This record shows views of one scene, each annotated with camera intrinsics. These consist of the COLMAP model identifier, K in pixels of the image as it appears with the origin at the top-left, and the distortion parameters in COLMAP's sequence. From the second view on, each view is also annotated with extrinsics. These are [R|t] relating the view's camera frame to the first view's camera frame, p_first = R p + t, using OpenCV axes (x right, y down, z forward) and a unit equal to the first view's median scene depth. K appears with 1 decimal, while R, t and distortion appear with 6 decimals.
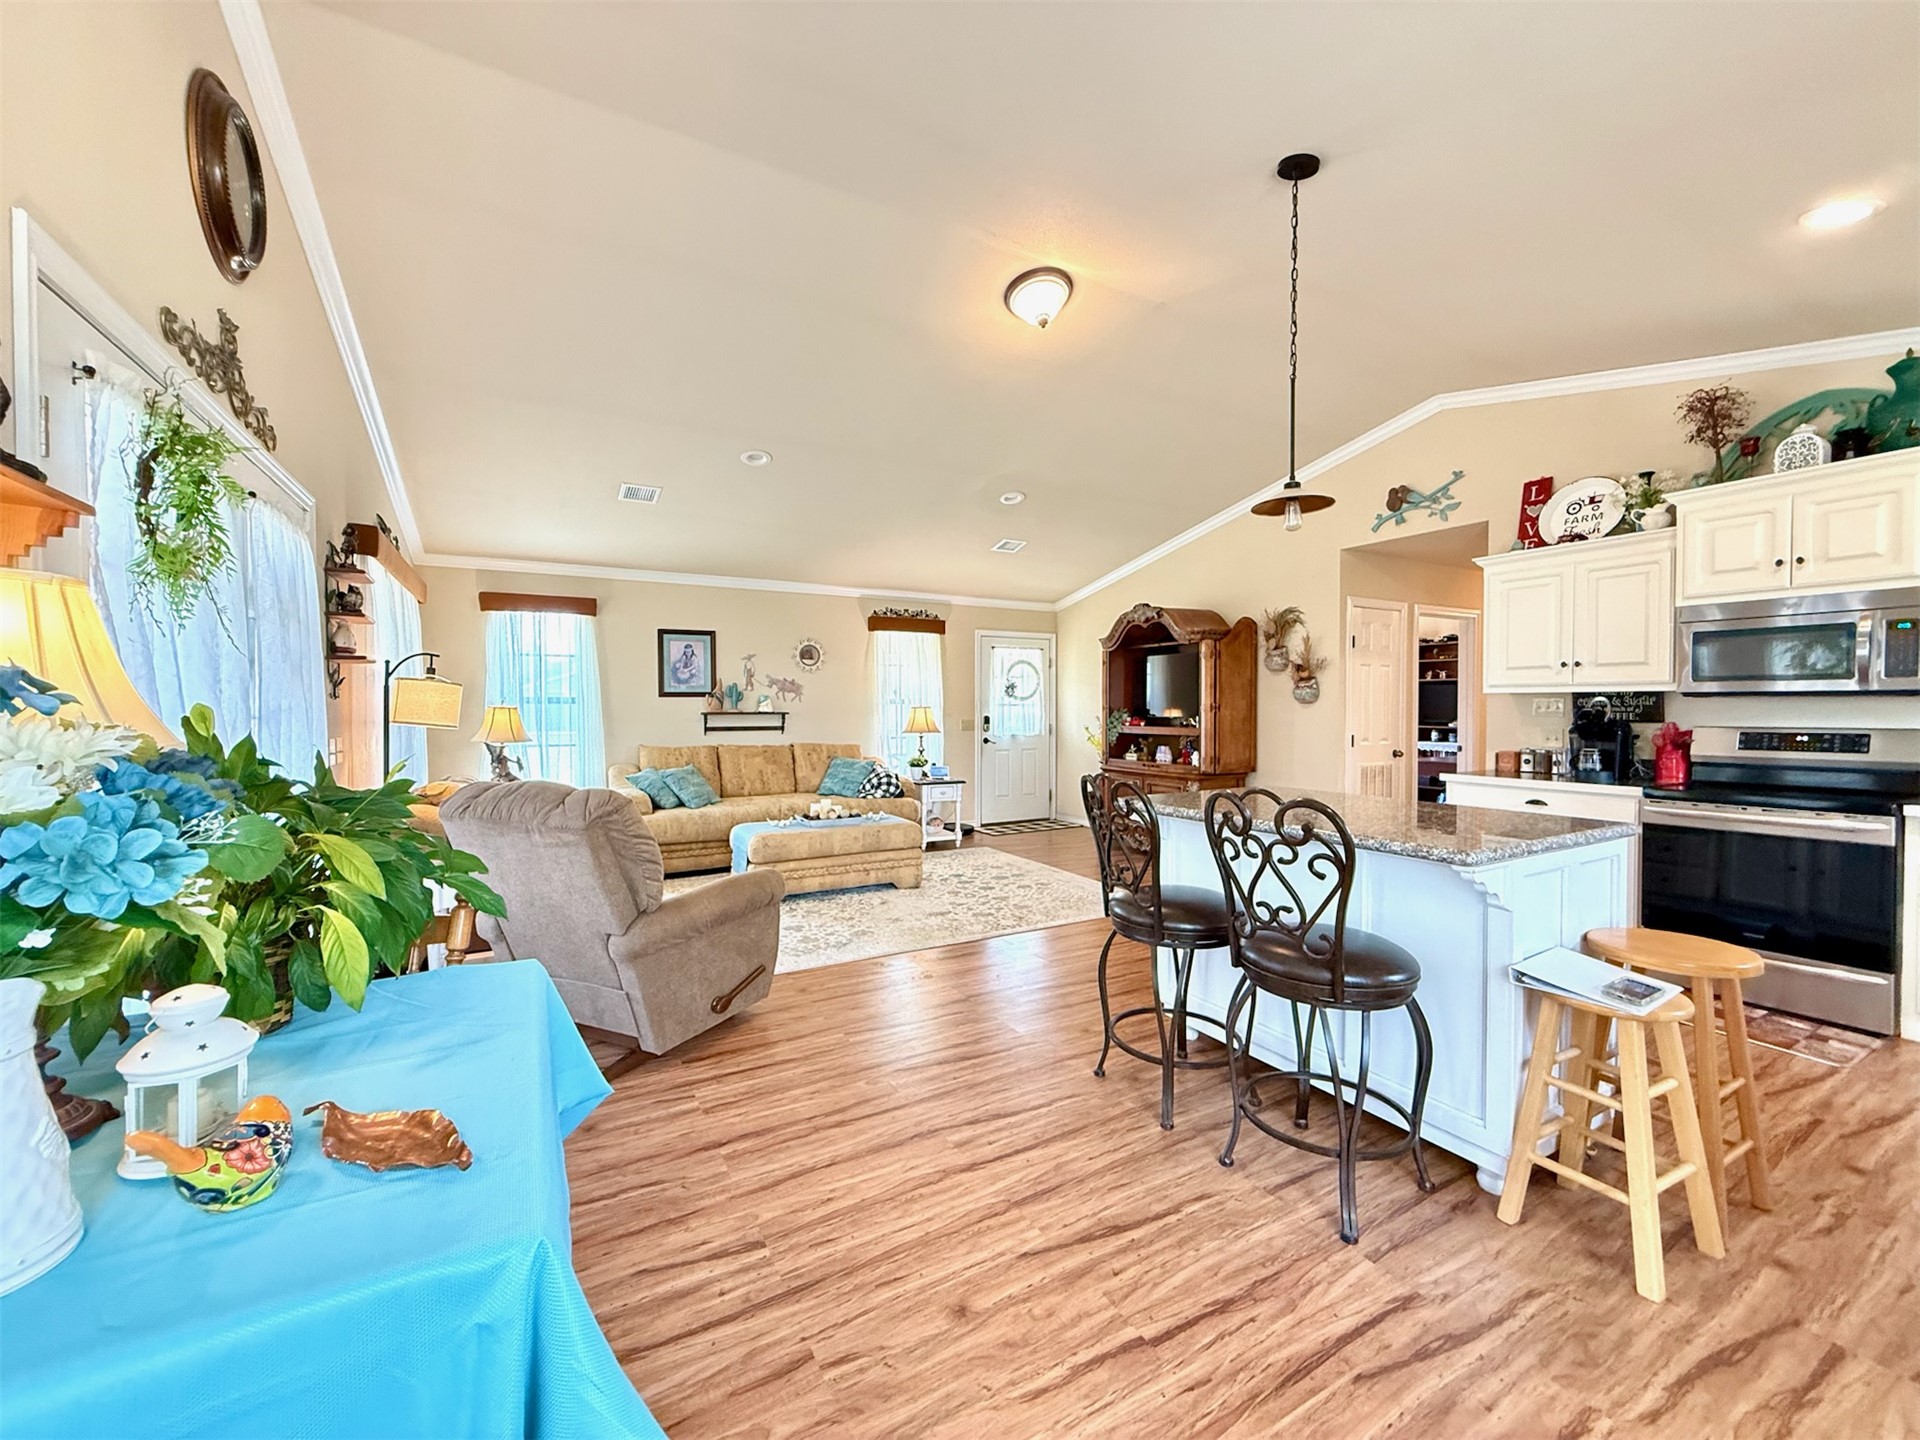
lens RADIAL K [[760.1, 0, 957.6], [0, 760.1, 723.5], [0, 0, 1]] dist [0.000372, 0.000016]
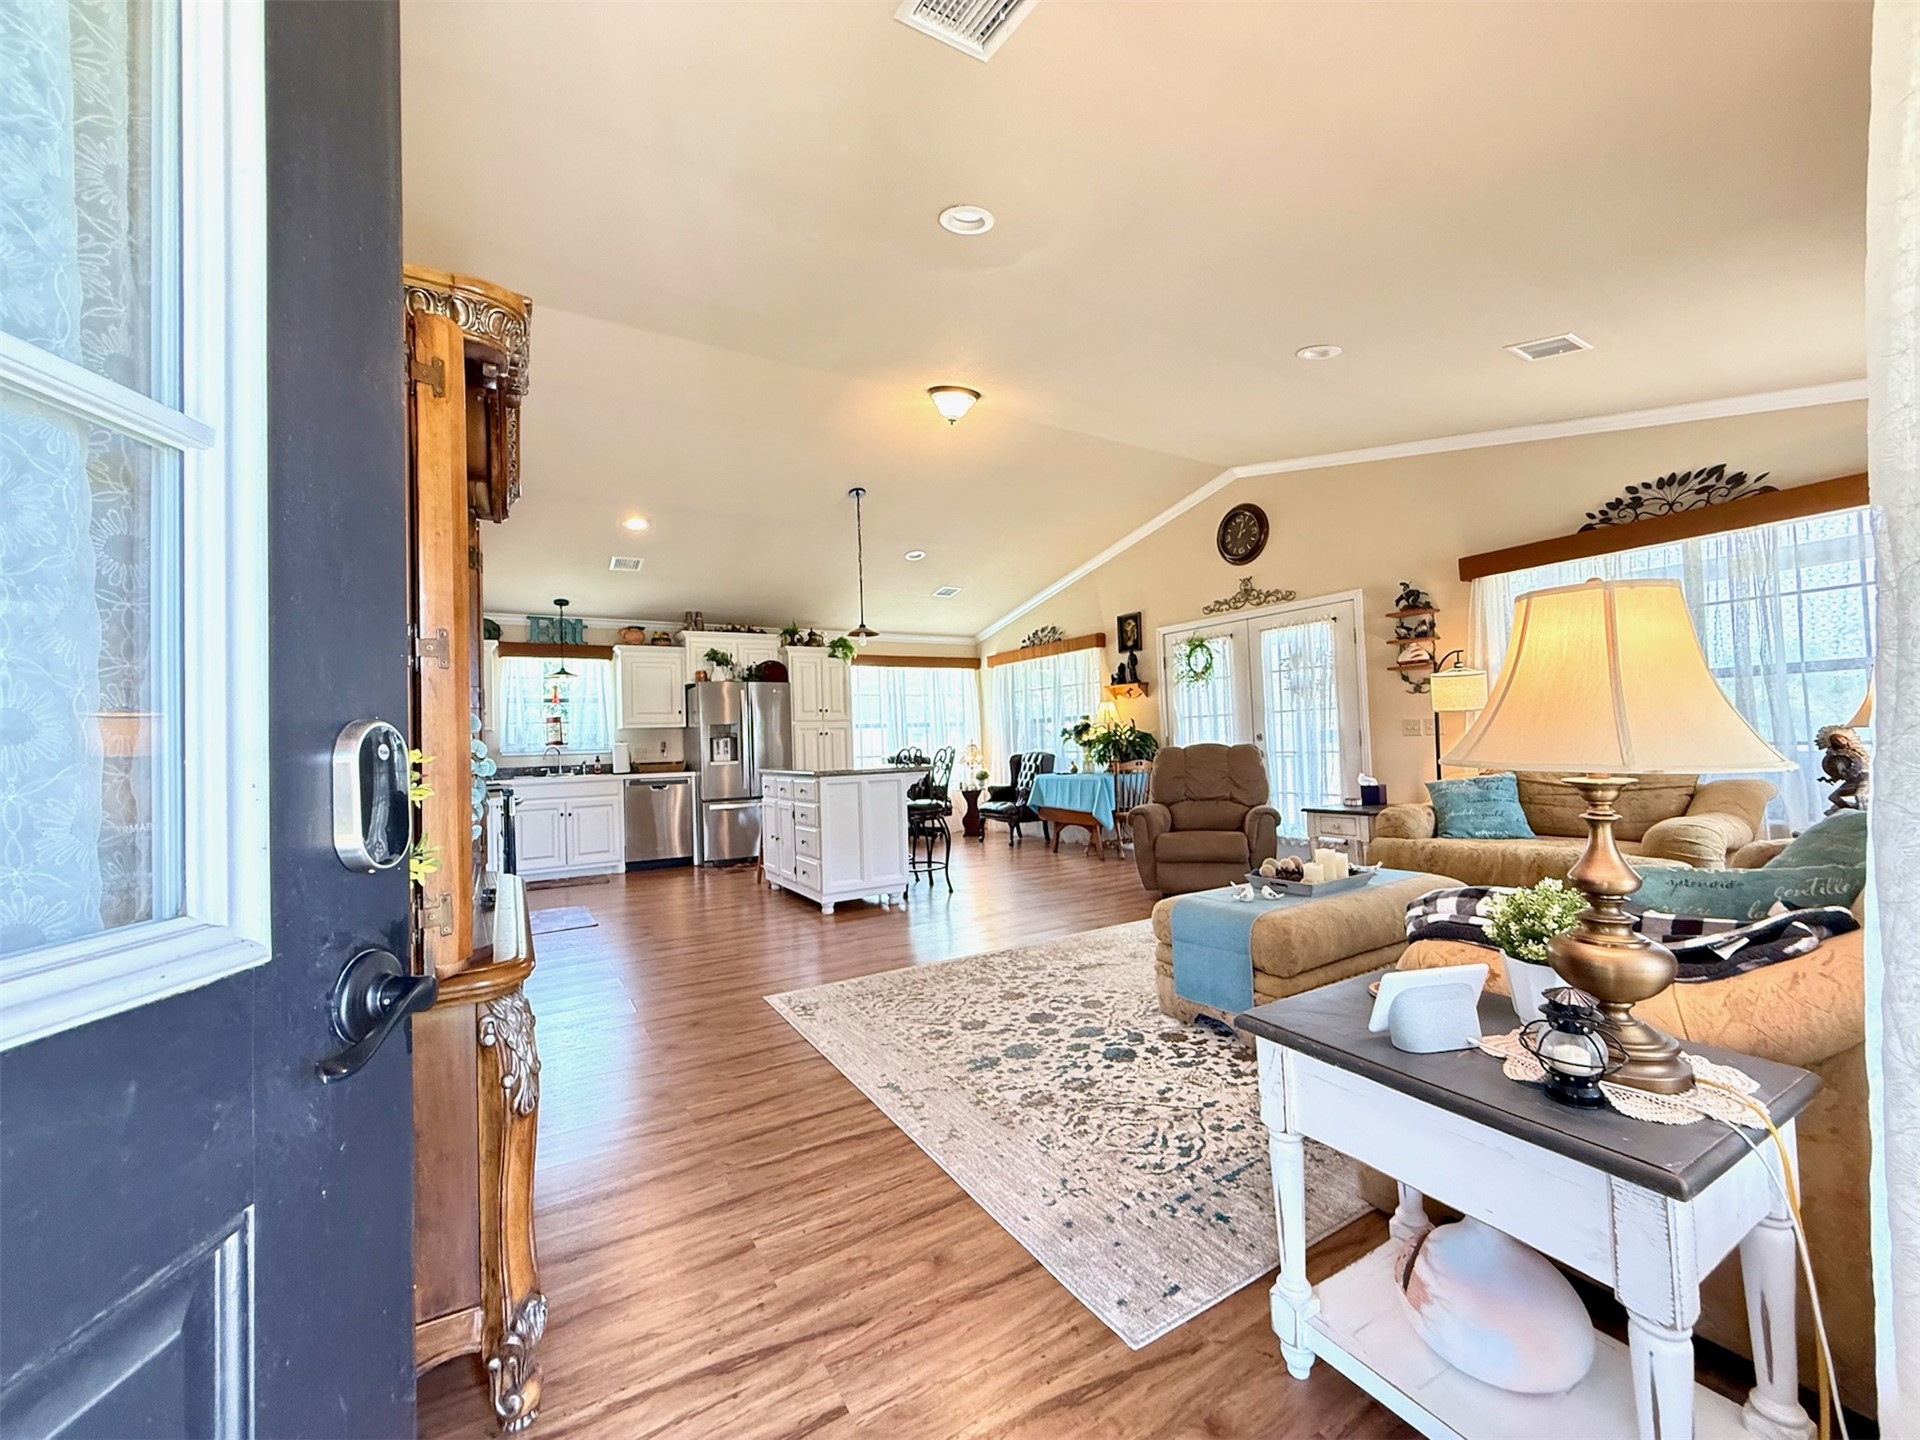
lens RADIAL K [[764.3, 0, 955.9], [0, 764.3, 721.2], [0, 0, 1]] dist [-0.000555, 0.000588]
pose [[-0.998905, 0.034421, -0.031683, 0.132015], [0.034649, 0.999377, -0.006675, 0.001830], [0.031433, -0.007766, -0.999476, 1.845305]]
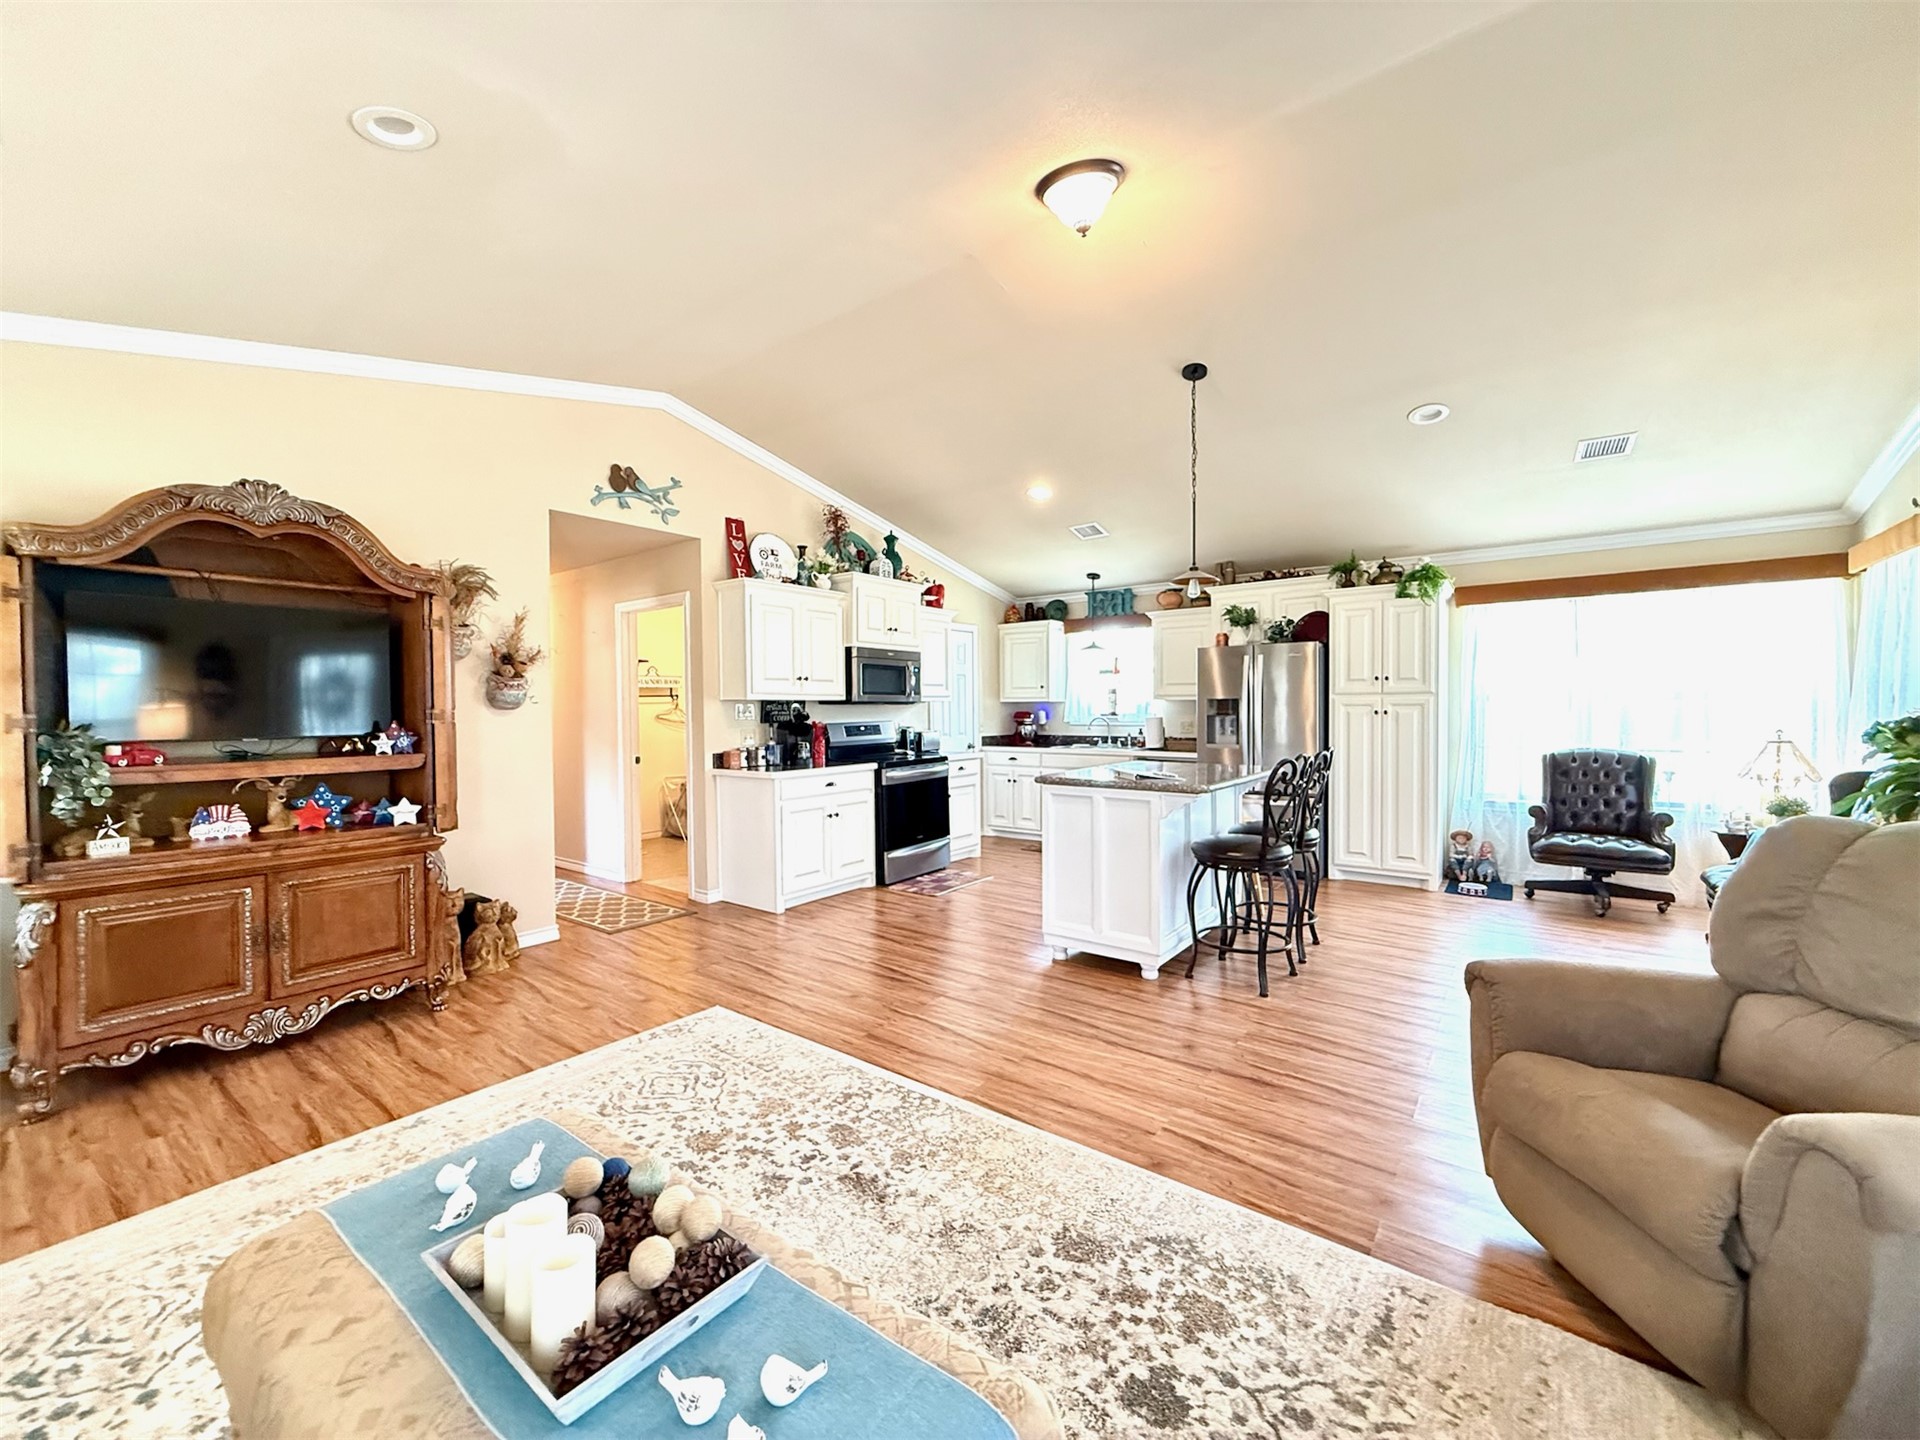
lens RADIAL K [[764.3, 0, 955.9], [0, 764.3, 721.2], [0, 0, 1]] dist [-0.000555, 0.000588]
pose [[-0.398051, -0.010998, 0.917297, -0.460519], [0.028465, 0.999299, 0.024333, -0.026274], [-0.916922, 0.035797, -0.397459, 1.161567]]
